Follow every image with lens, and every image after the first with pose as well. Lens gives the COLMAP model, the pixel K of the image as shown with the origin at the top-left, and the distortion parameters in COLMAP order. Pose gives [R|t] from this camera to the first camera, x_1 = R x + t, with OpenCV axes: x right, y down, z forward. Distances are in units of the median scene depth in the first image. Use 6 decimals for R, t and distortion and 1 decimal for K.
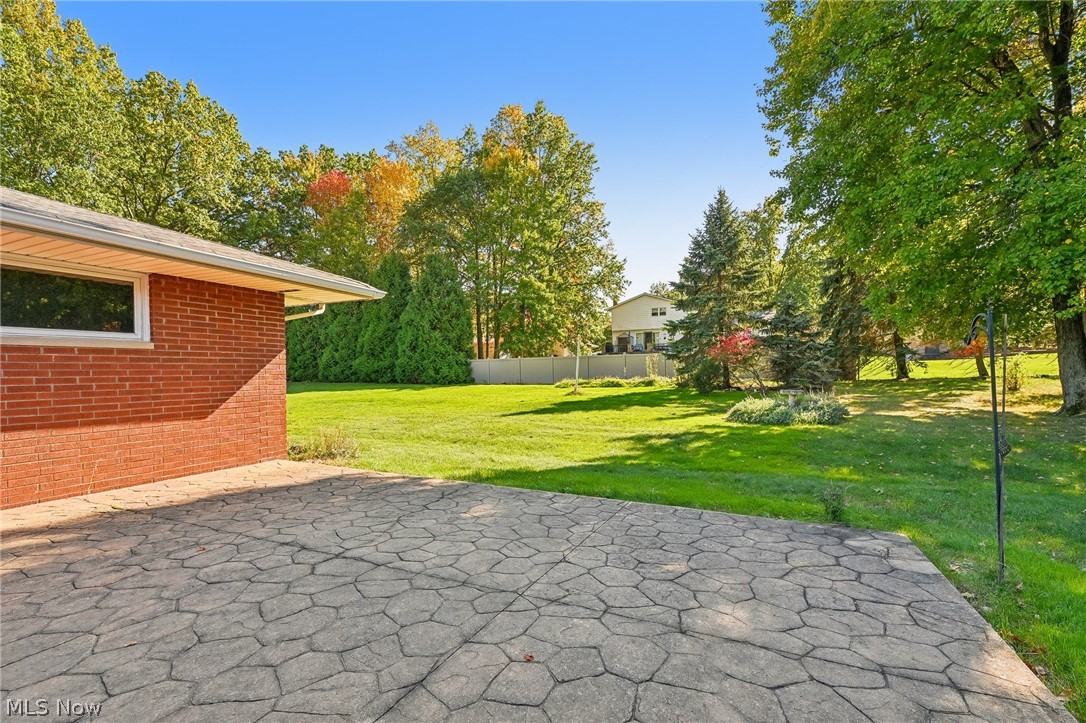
lens RADIAL K [[479.9, 0, 545.4], [0, 479.9, 364.6], [0, 0, 1]] dist [-0.001534, -0.001222]
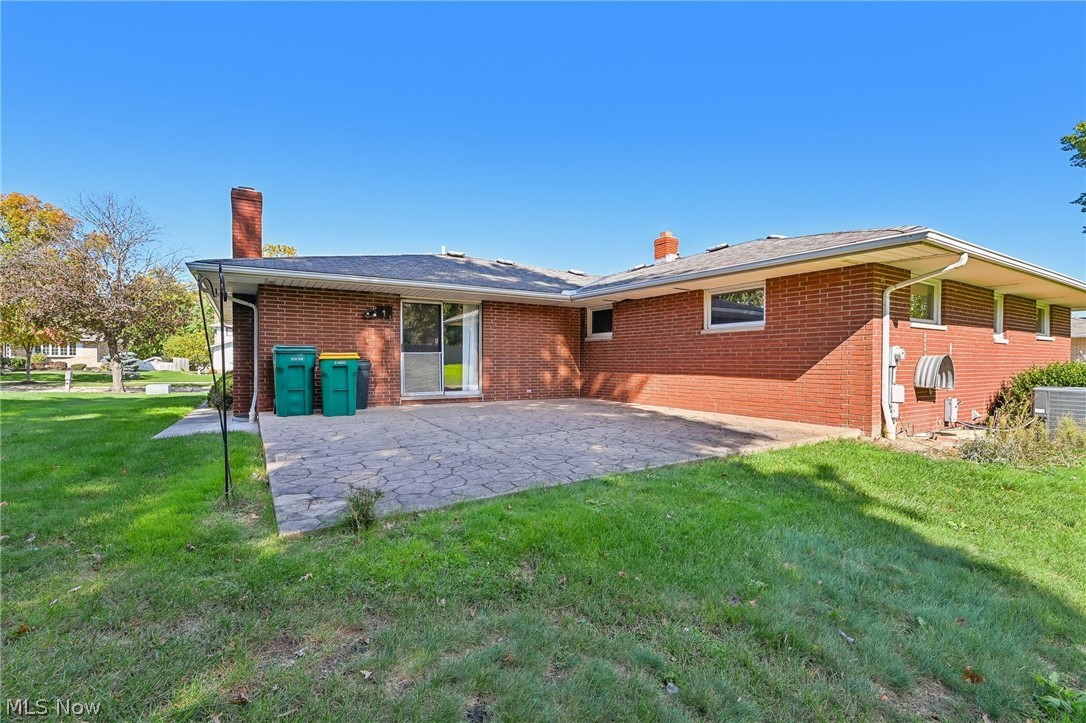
lens RADIAL K [[479.9, 0, 544.1], [0, 479.9, 359.2], [0, 0, 1]] dist [-0.001534, -0.001222]
pose [[-0.561316, 0.007278, -0.827569, 0.752589], [0.015884, 0.999872, -0.001981, 0.047438], [0.827449, -0.014256, -0.561360, 1.174940]]
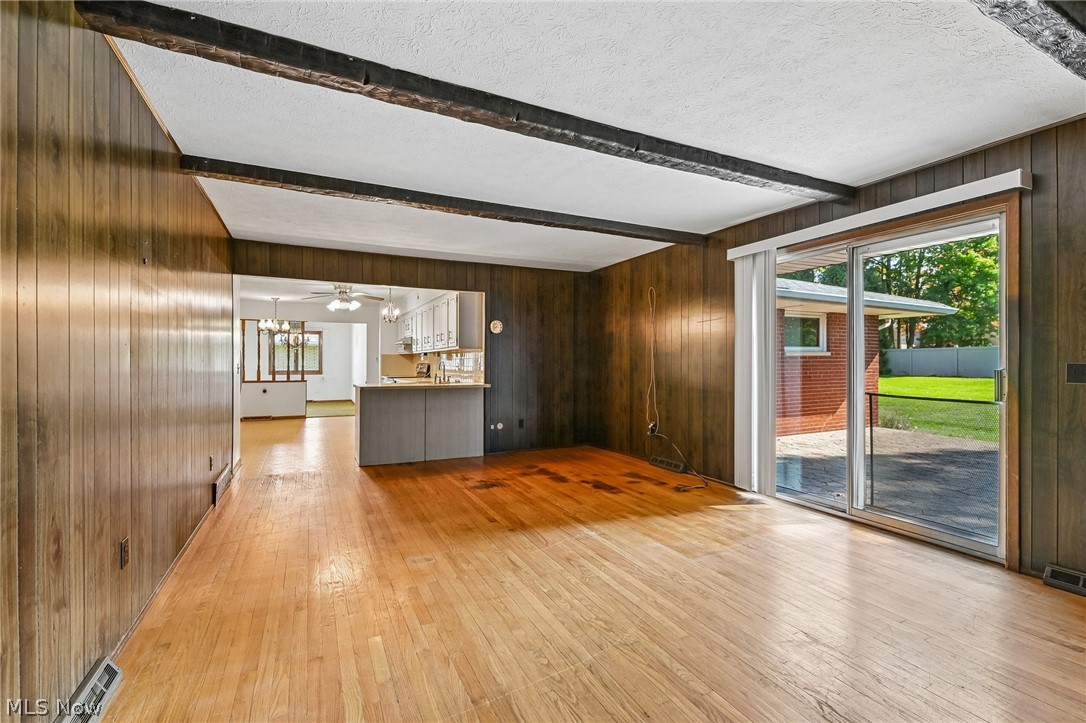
lens RADIAL K [[479.9, 0, 545.5], [0, 479.9, 360.1], [0, 0, 1]] dist [-0.001534, -0.001222]
pose [[0.772835, 0.006245, -0.634576, -0.468987], [0.004546, 0.999871, 0.015376, -0.043408], [0.634590, -0.014768, 0.772708, -0.953288]]
